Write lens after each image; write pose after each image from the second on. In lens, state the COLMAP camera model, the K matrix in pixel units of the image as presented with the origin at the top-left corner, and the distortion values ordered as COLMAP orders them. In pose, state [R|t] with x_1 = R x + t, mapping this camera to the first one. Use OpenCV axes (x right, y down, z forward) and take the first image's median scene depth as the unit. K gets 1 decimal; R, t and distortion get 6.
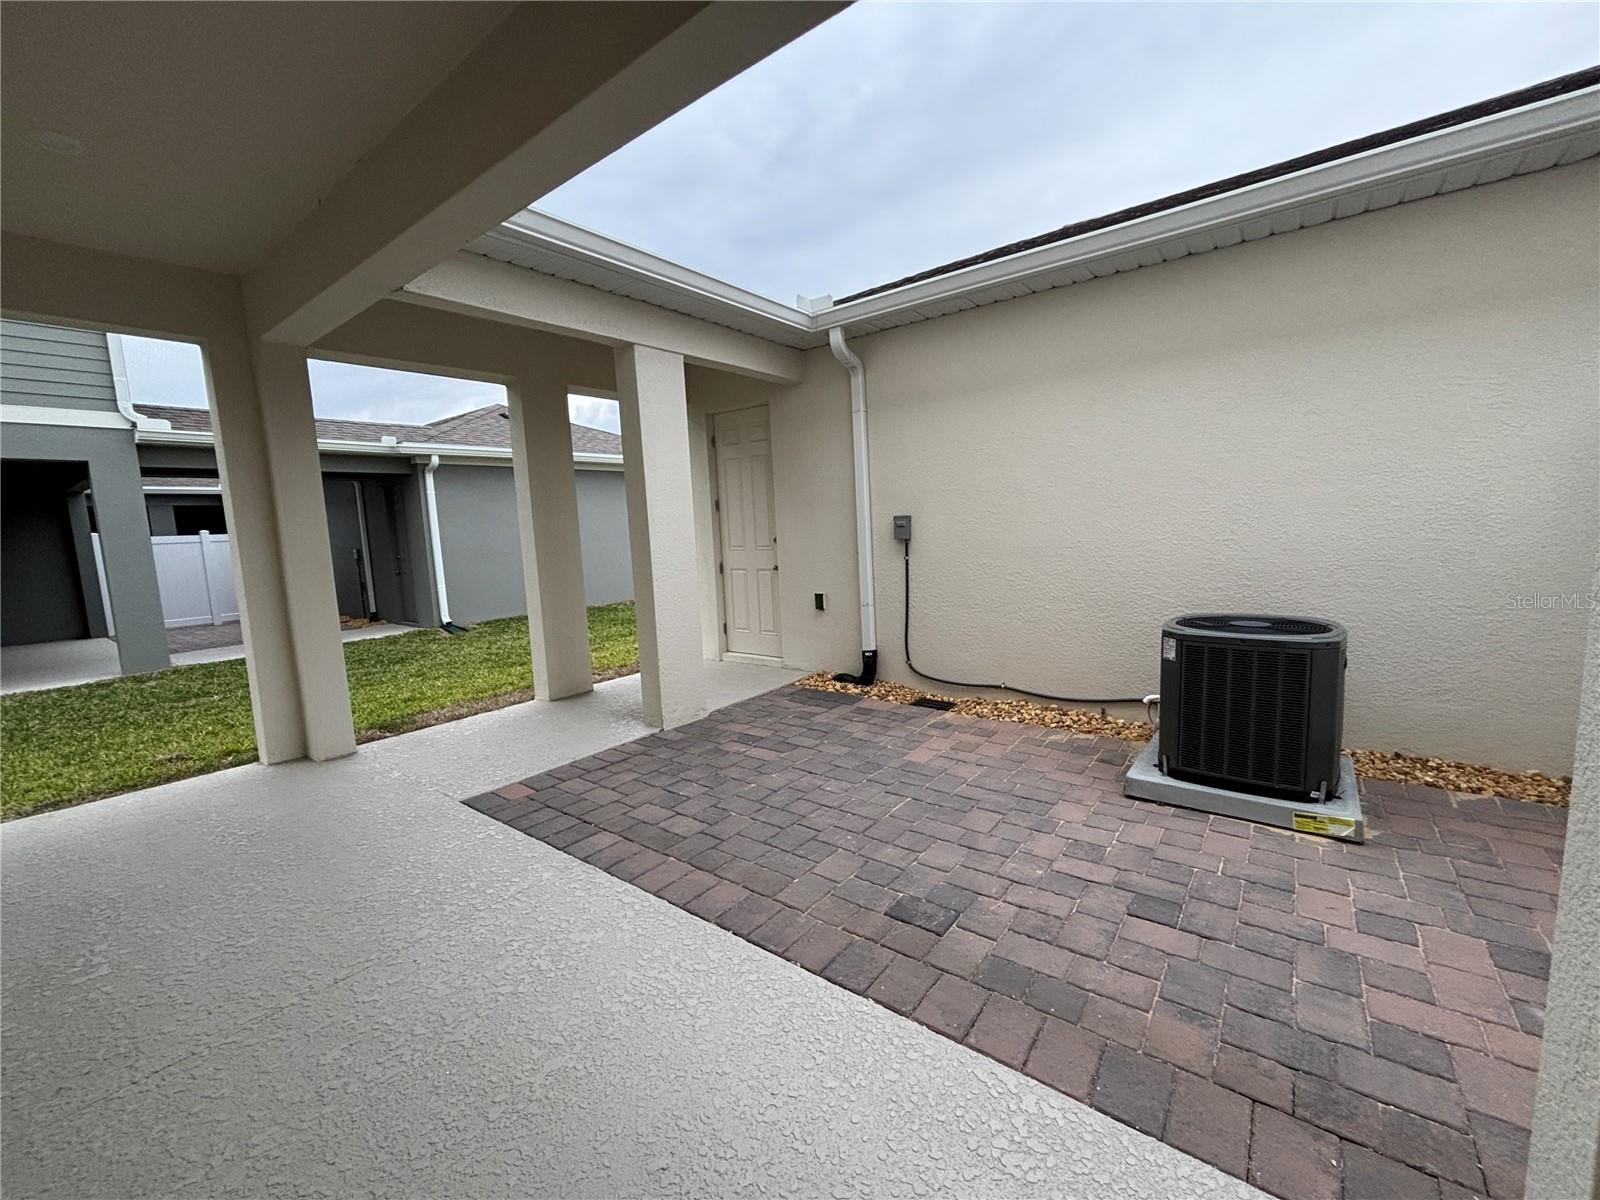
lens RADIAL K [[649.2, 0, 804.7], [0, 649.2, 598.9], [0, 0, 1]] dist [0.013279, -0.001991]
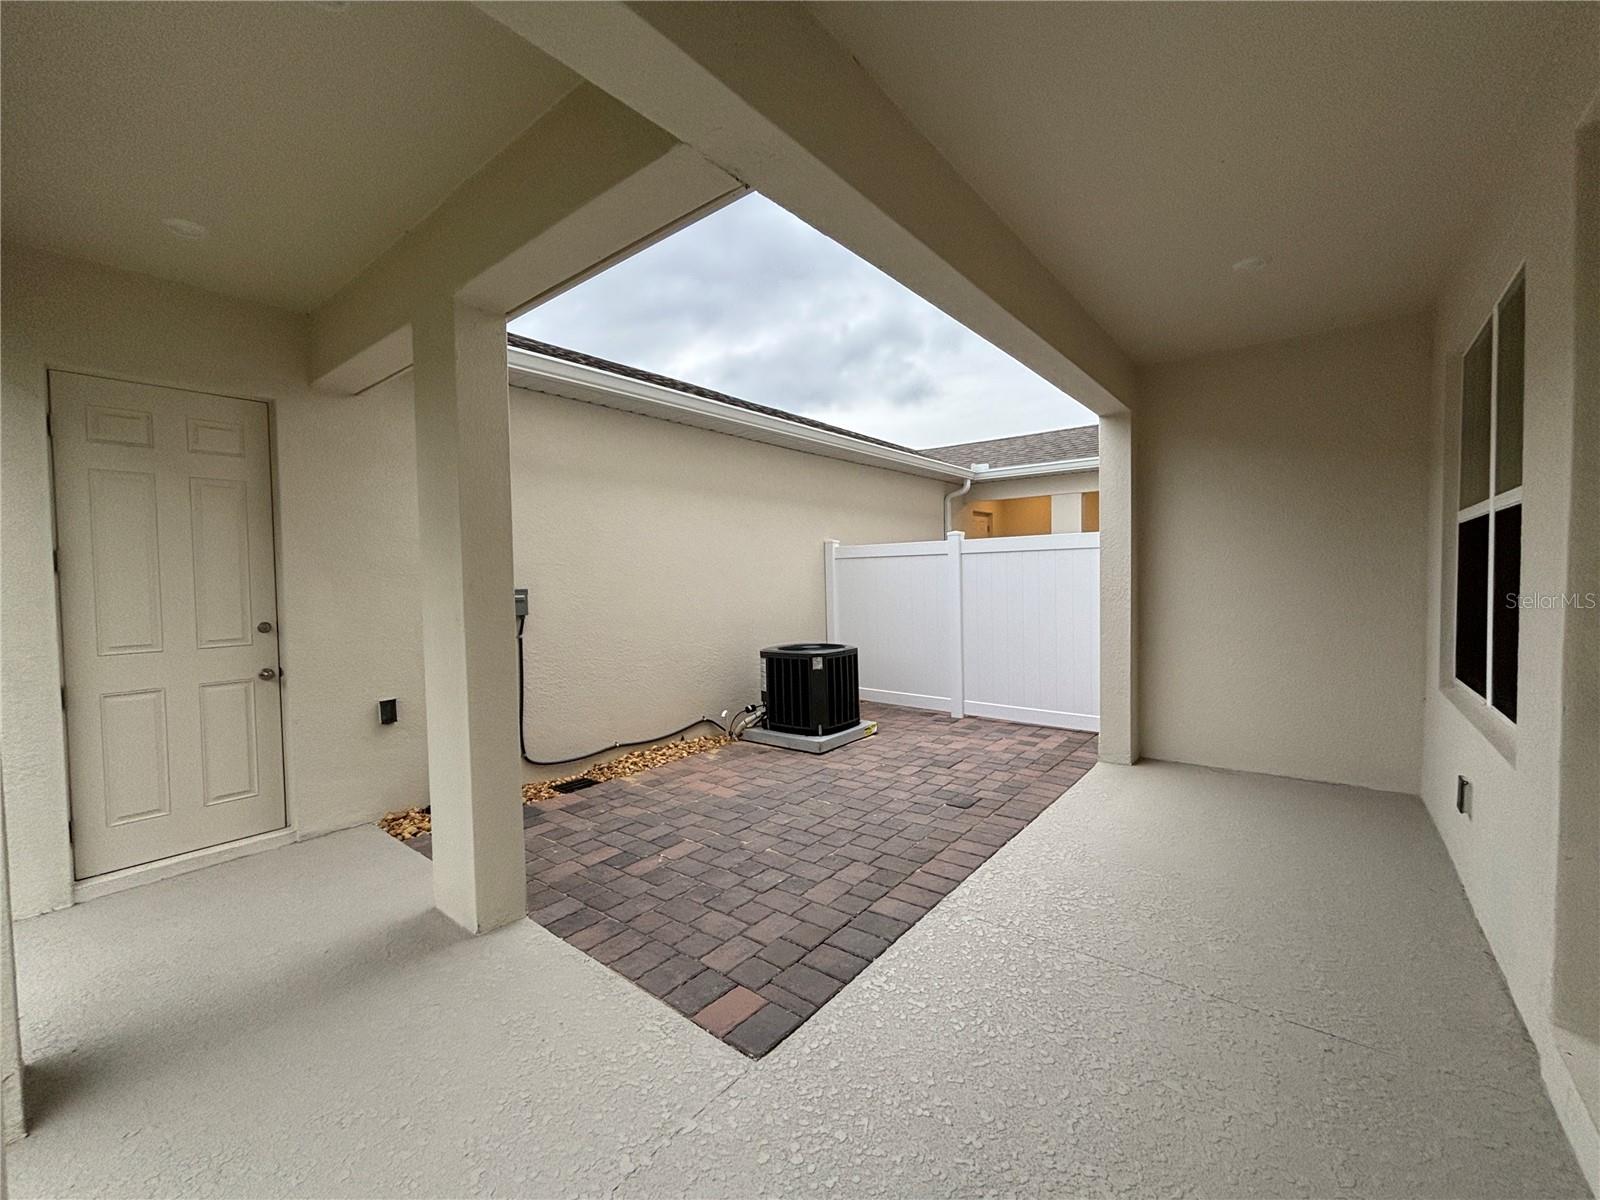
lens RADIAL K [[649.2, 0, 804.9], [0, 649.2, 597.6], [0, 0, 1]] dist [0.013279, -0.001991]
pose [[0.018955, 0.005575, 0.999805, -1.027363], [0.136816, 0.990563, -0.008117, -0.077866], [-0.990415, 0.136943, 0.018013, 0.829358]]
